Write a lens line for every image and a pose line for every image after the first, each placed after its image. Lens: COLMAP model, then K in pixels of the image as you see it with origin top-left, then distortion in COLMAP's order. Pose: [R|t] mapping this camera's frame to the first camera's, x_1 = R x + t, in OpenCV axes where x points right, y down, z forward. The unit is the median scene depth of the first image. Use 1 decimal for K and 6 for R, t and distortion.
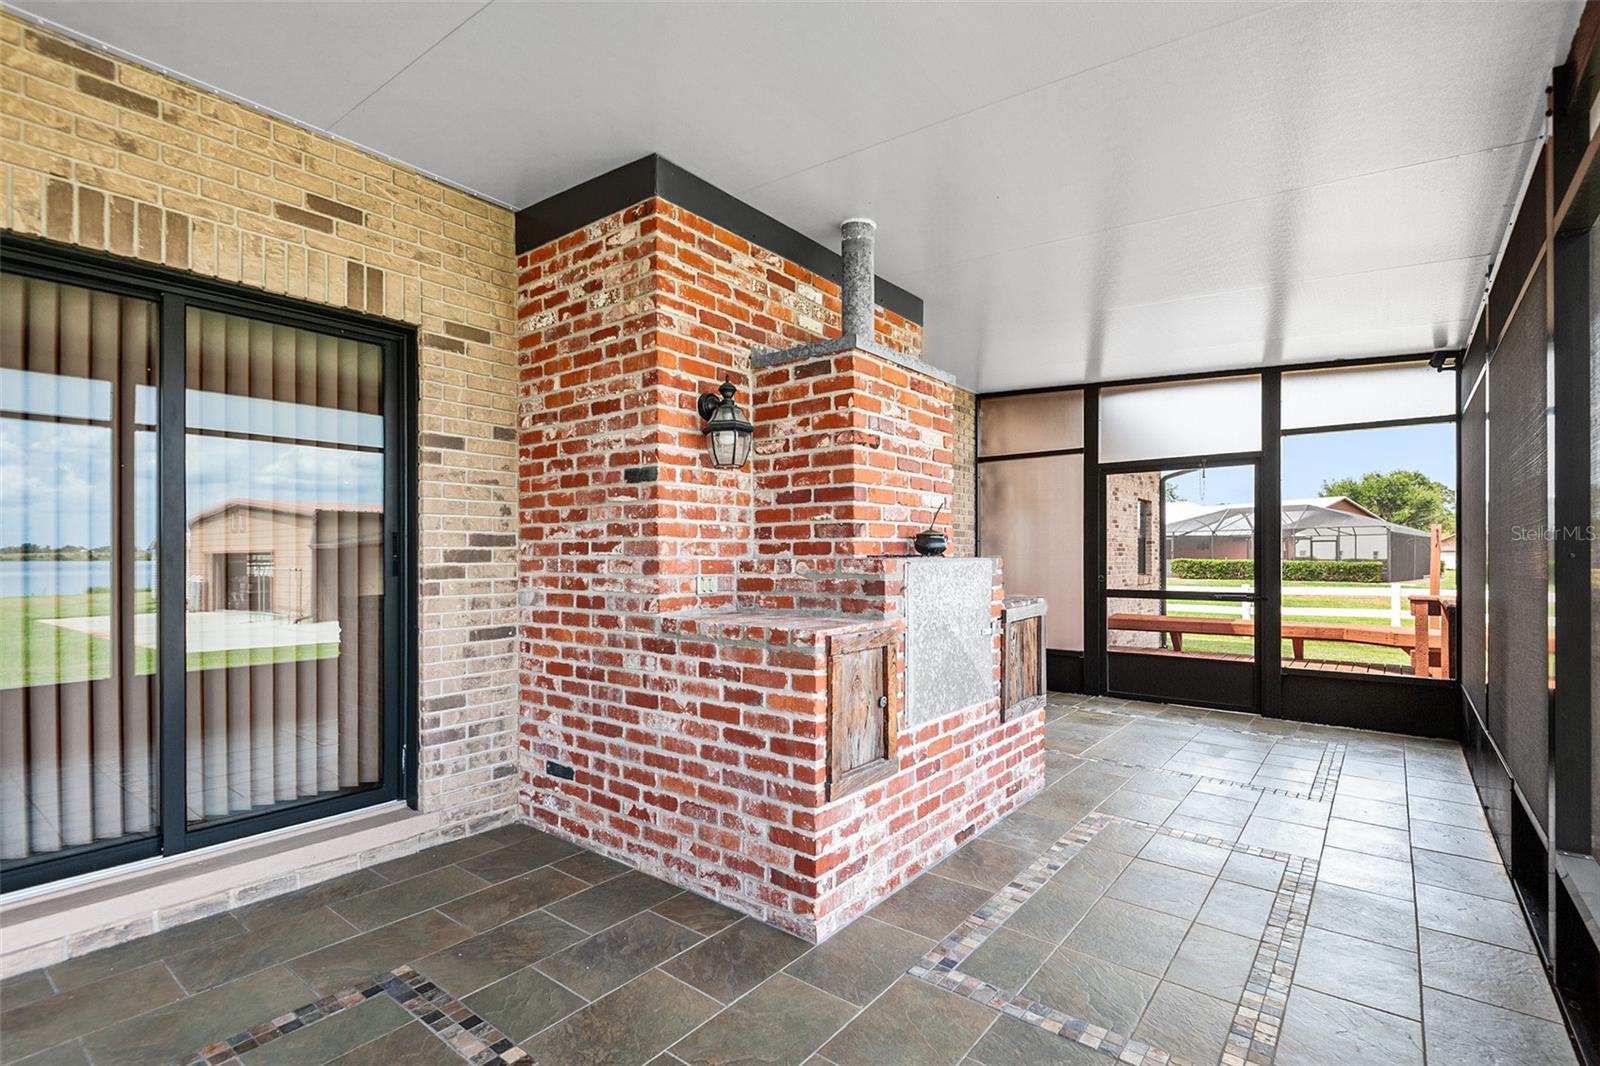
lens RADIAL K [[741.8, 0, 803.9], [0, 741.8, 551.2], [0, 0, 1]] dist [0.039503, -0.023147]
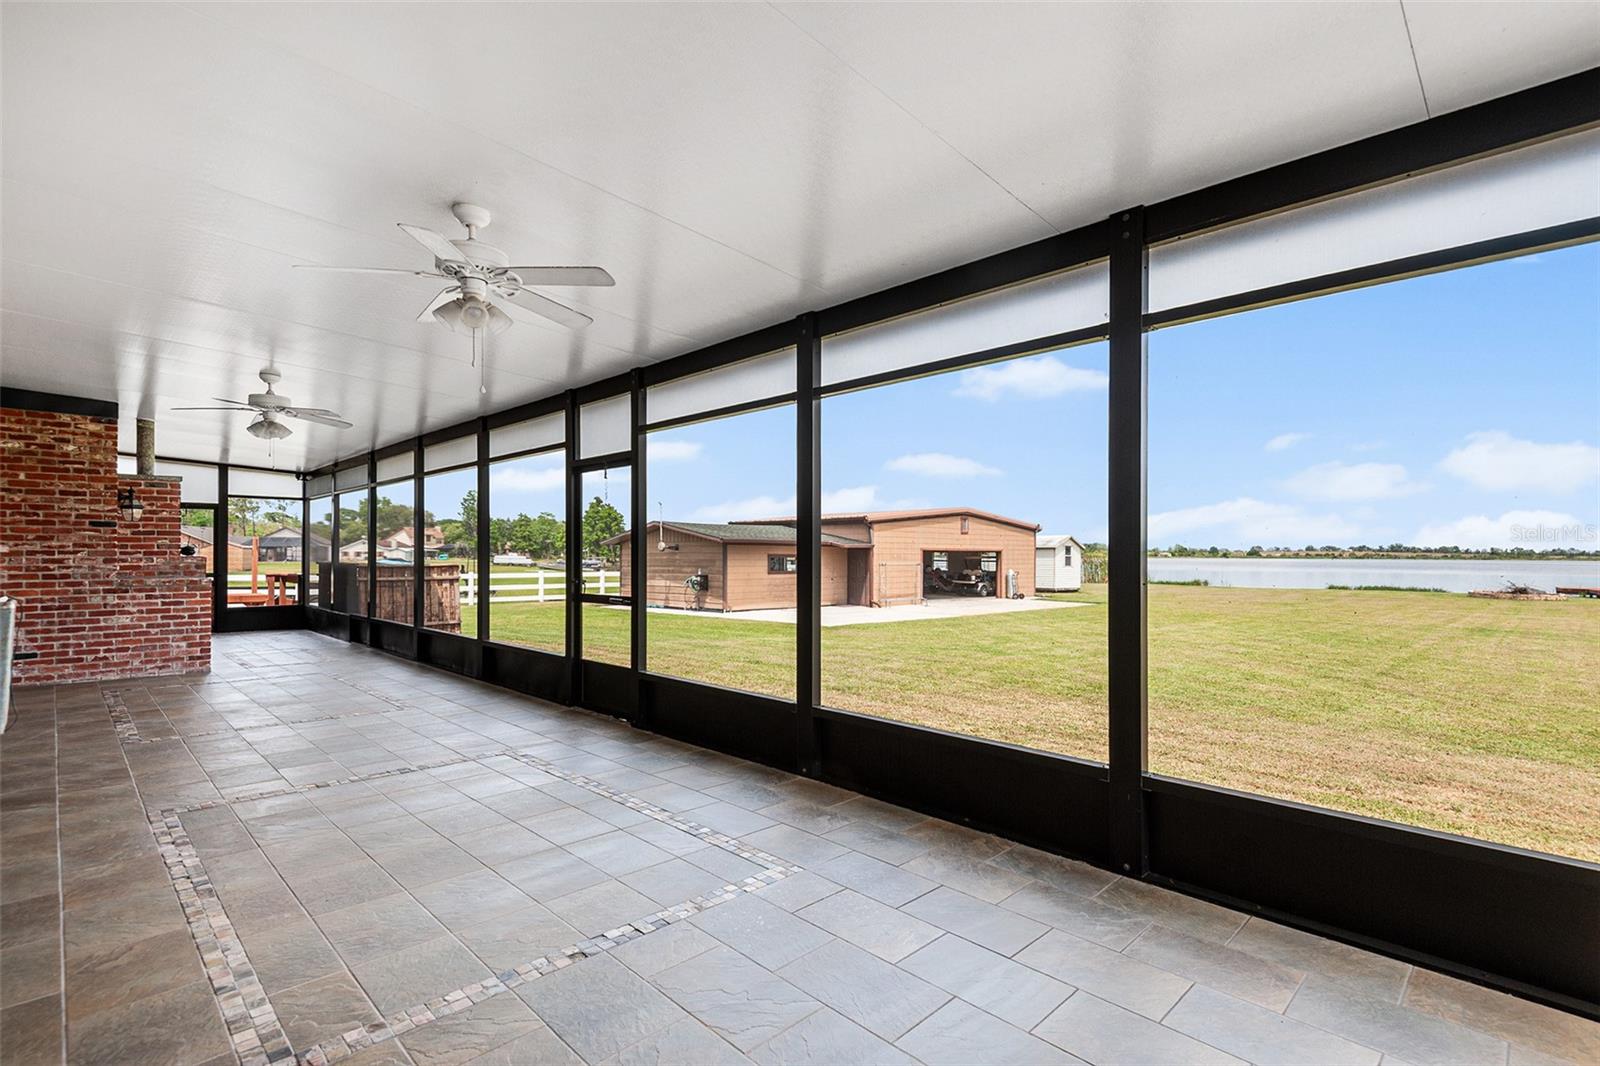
lens RADIAL K [[741.8, 0, 803.9], [0, 741.8, 551.2], [0, 0, 1]] dist [0.039503, -0.023147]
pose [[0.117558, 0.001779, 0.993064, -2.416234], [-0.007609, 0.999971, -0.000891, -0.026169], [-0.993037, -0.007451, 0.117568, -1.619506]]
